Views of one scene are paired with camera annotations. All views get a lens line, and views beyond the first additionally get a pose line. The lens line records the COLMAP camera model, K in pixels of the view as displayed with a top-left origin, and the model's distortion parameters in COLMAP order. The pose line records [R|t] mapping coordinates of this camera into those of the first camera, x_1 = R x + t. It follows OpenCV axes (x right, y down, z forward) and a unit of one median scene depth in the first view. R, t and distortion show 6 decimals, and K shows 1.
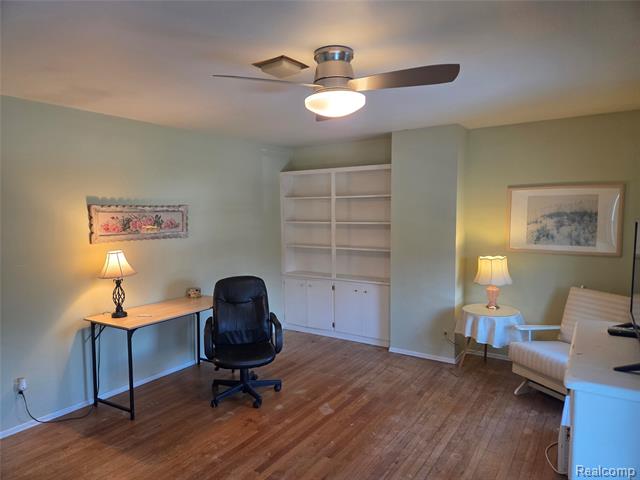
lens RADIAL K [[425.6, 0, 320.9], [0, 425.6, 246.9], [0, 0, 1]] dist [0.037042, -0.003177]
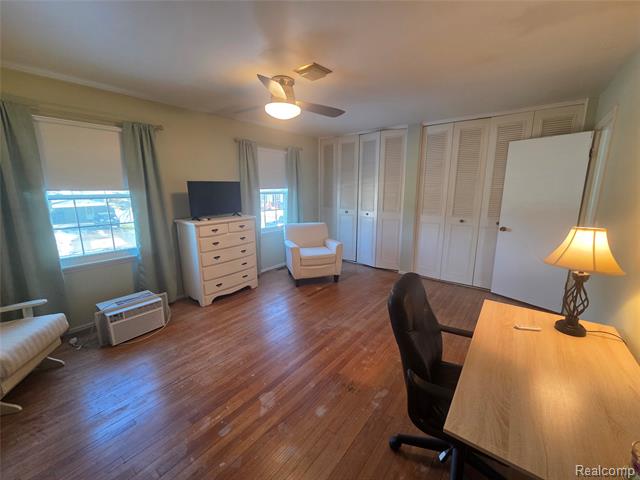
lens RADIAL K [[264.1, 0, 320.2], [0, 264.1, 237.0], [0, 0, 1]] dist [0.001894, -0.000130]
pose [[-0.995622, -0.007405, 0.093172, -0.125690], [0.017972, 0.963087, 0.268589, -0.076079], [-0.091722, 0.269087, -0.958738, 1.244097]]
